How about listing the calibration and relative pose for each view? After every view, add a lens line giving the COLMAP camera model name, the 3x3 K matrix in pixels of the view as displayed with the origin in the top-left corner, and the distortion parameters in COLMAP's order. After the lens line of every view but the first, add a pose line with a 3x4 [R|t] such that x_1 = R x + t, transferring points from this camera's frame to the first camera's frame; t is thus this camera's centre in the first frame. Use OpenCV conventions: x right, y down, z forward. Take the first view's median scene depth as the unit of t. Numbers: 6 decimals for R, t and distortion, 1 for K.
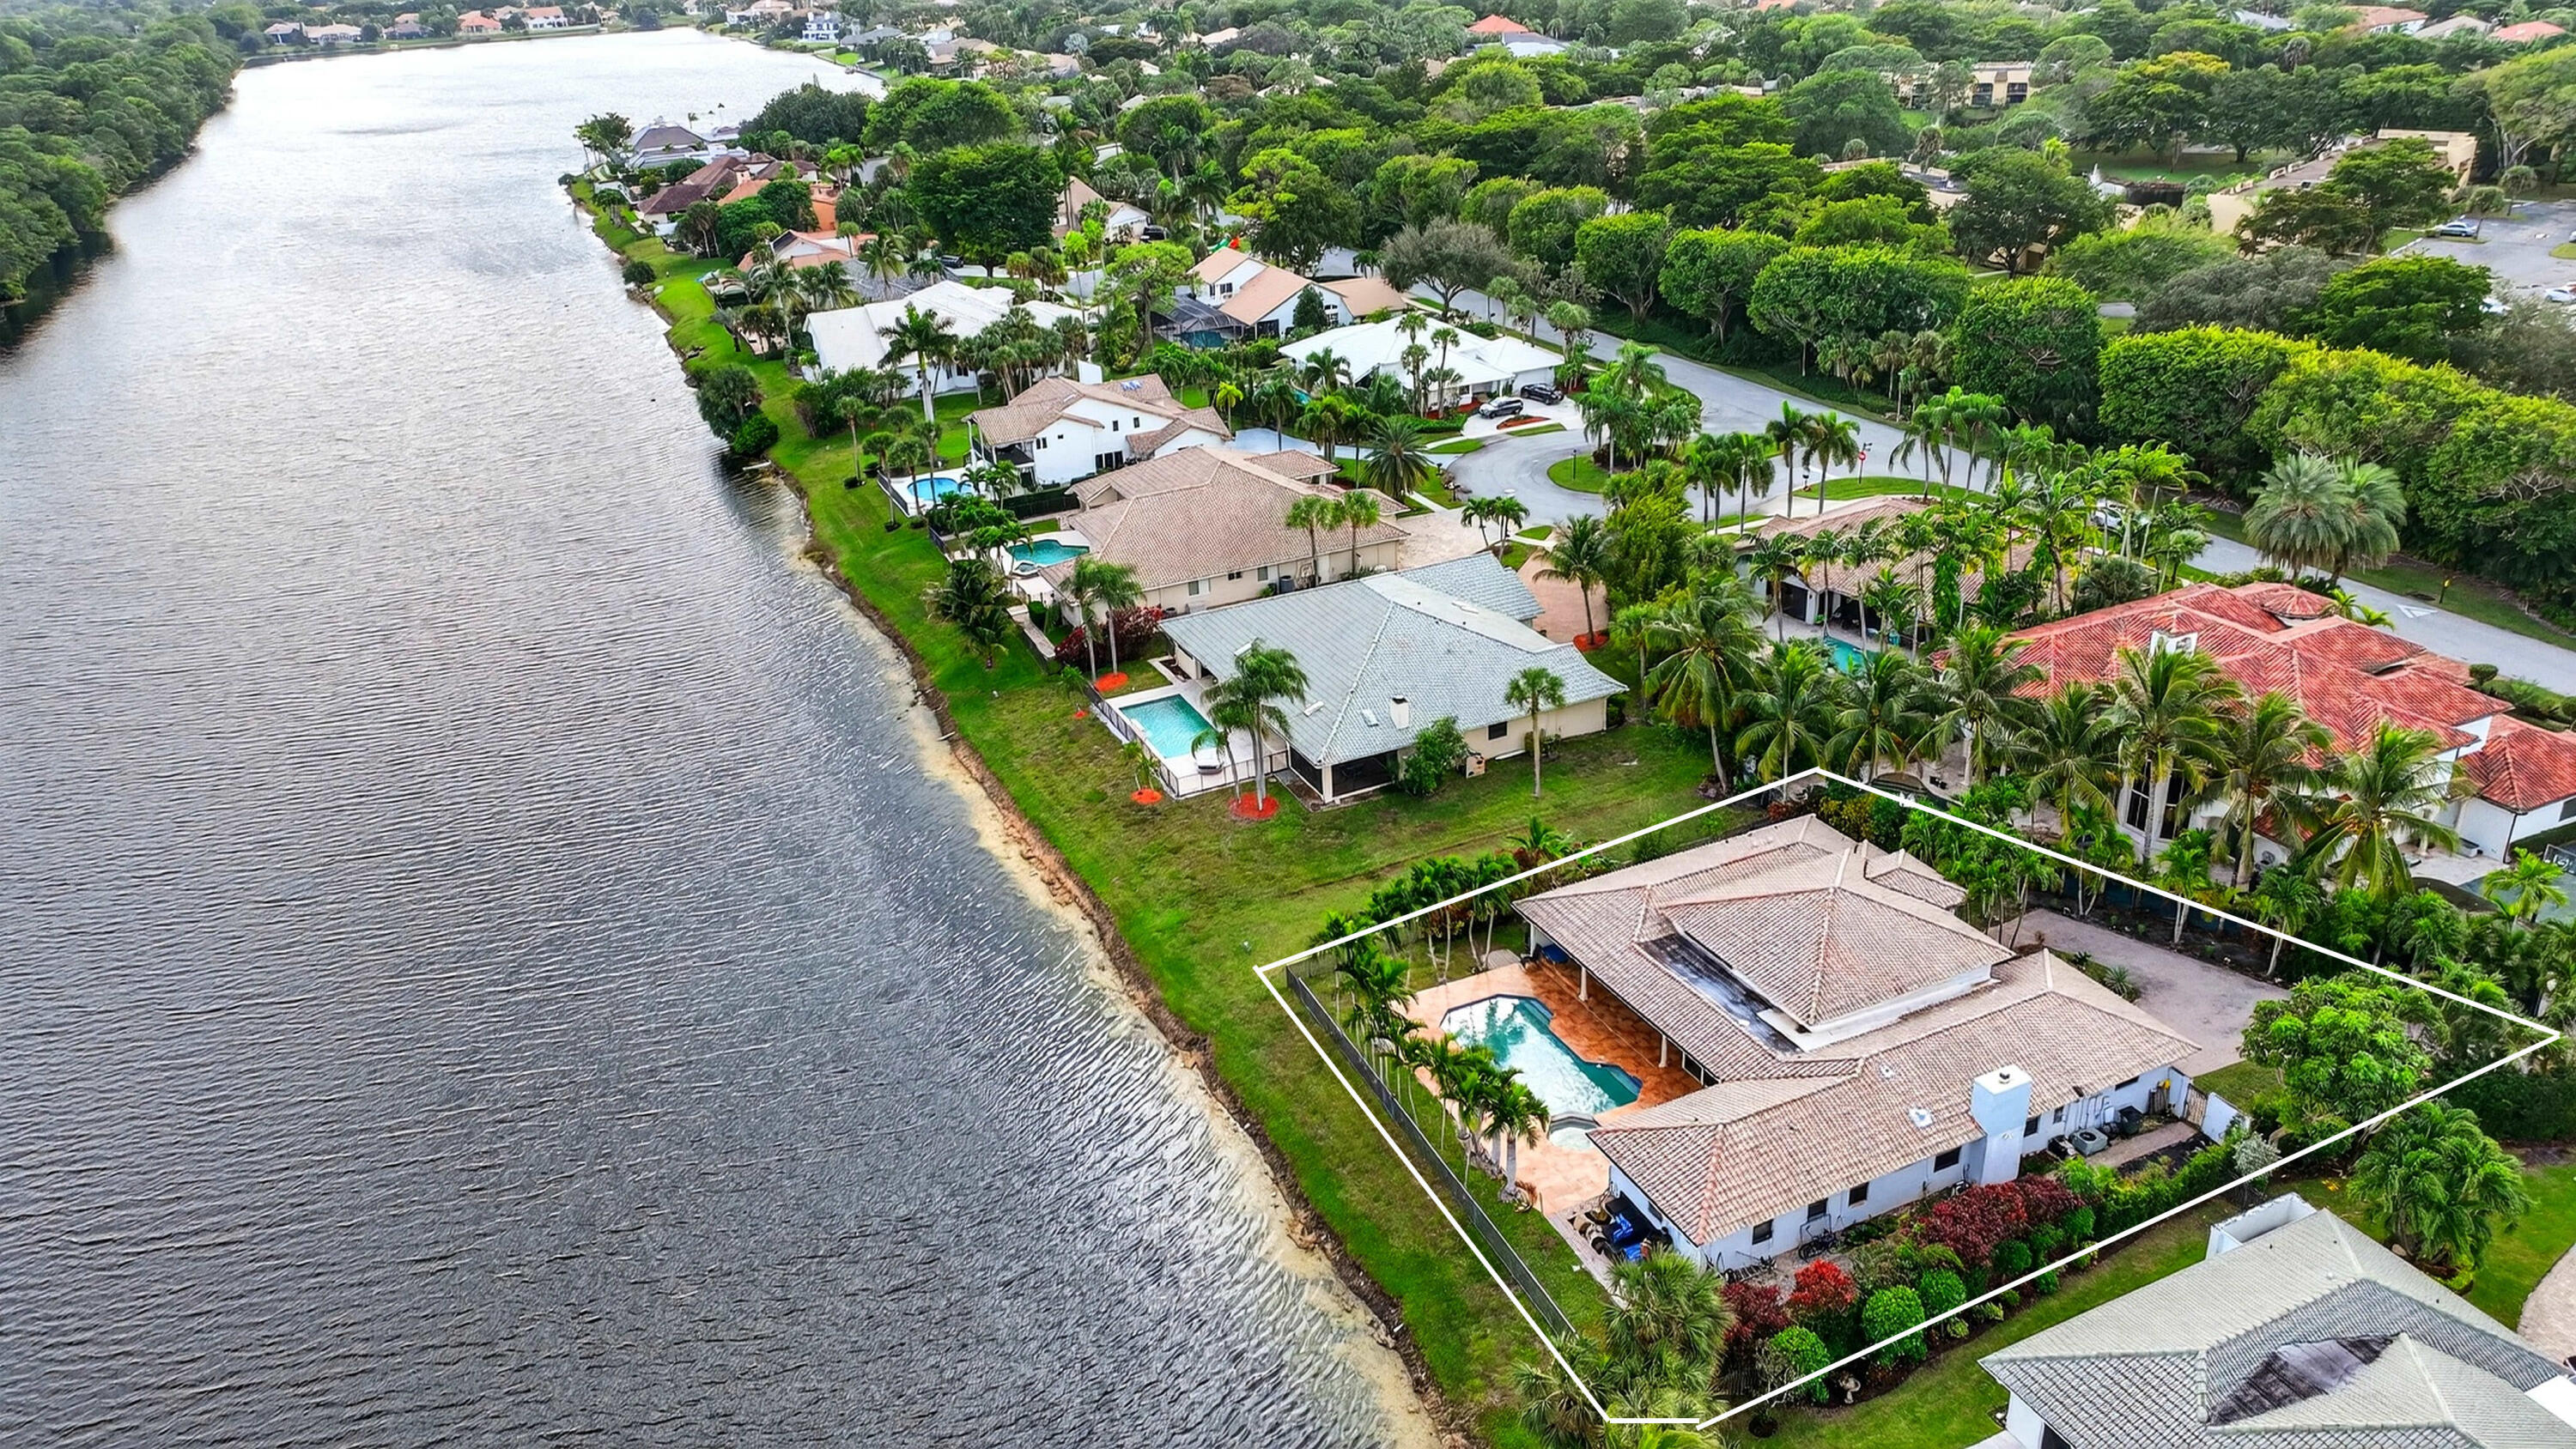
lens RADIAL K [[1830.6, 0, 1288.0], [0, 1830.6, 724.5], [0, 0, 1]] dist [0.010521, 0.002133]
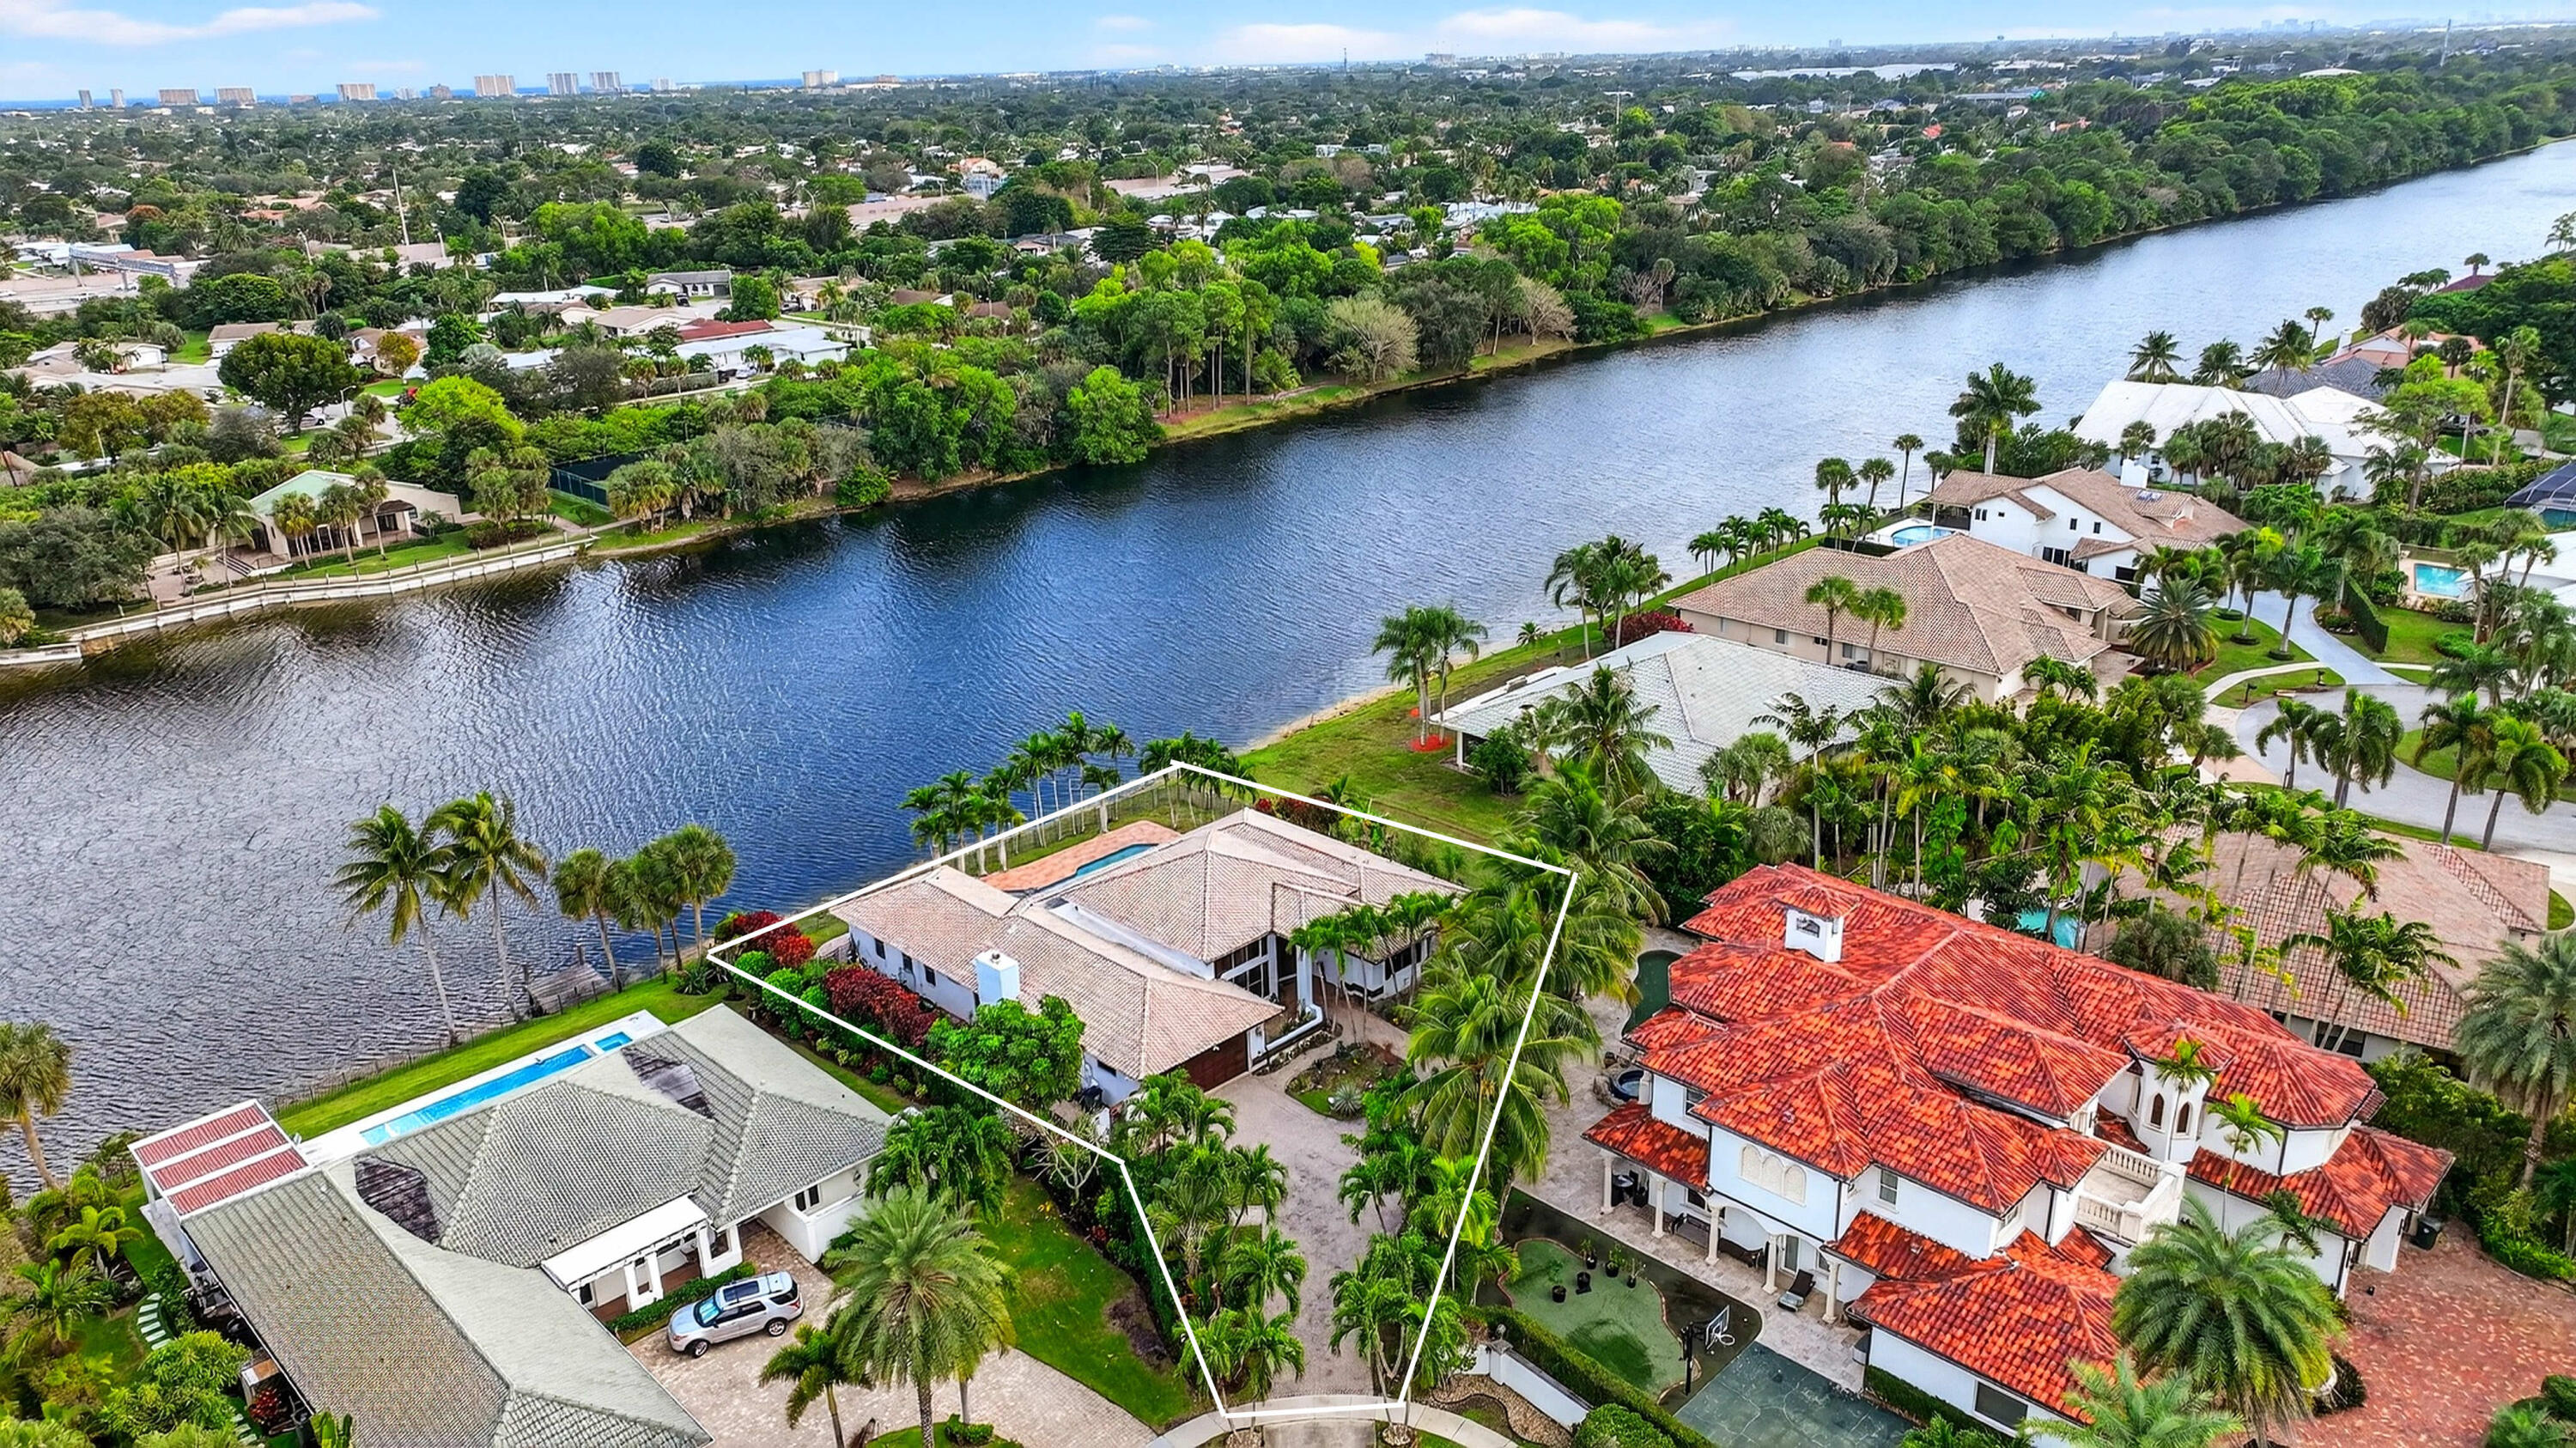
lens RADIAL K [[1831.1, 0, 1288.0], [0, 1831.1, 724.0], [0, 0, 1]] dist [0.010521, 0.002133]
pose [[0.340402, 0.360476, -0.868437, 0.592258], [-0.383673, 0.896458, 0.221718, -0.117673], [0.858441, 0.257722, 0.443461, 0.241604]]
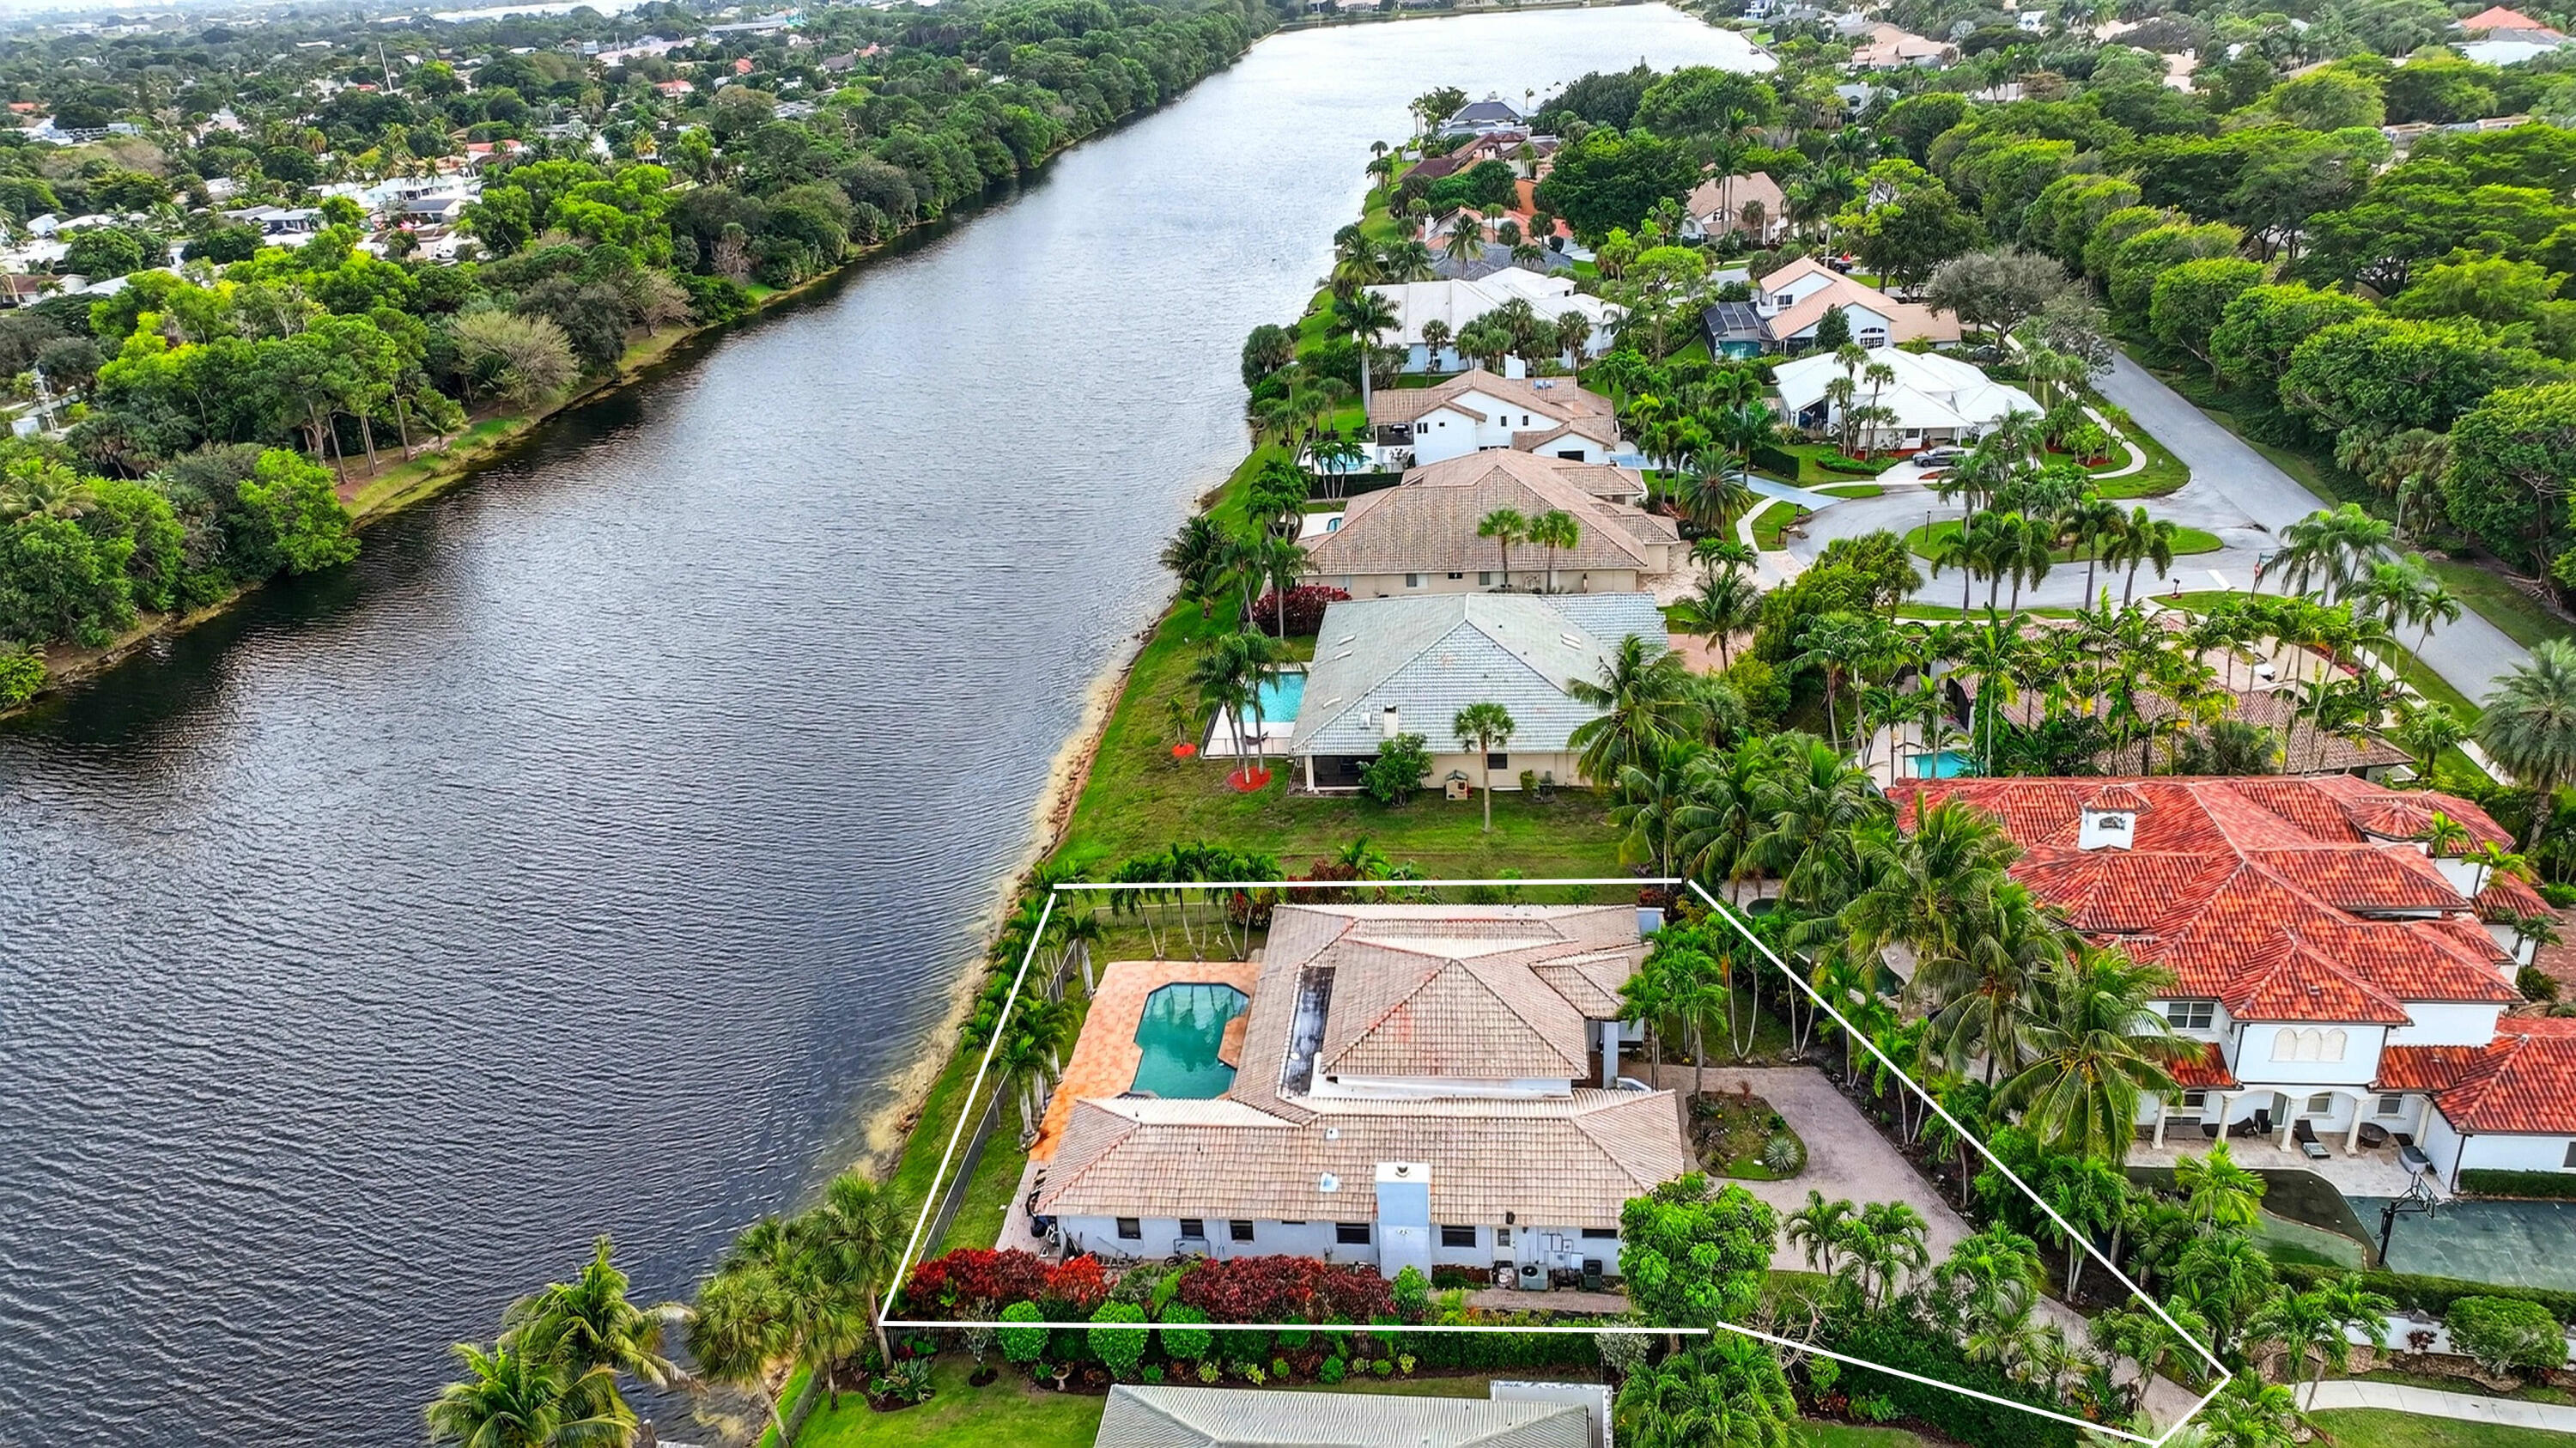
lens RADIAL K [[1831.1, 0, 1288.0], [0, 1831.1, 724.0], [0, 0, 1]] dist [0.010521, 0.002133]
pose [[0.854629, 0.207781, -0.475853, 0.308192], [-0.201090, 0.977373, 0.065613, -0.037582], [0.478719, 0.039614, 0.877074, 0.043059]]
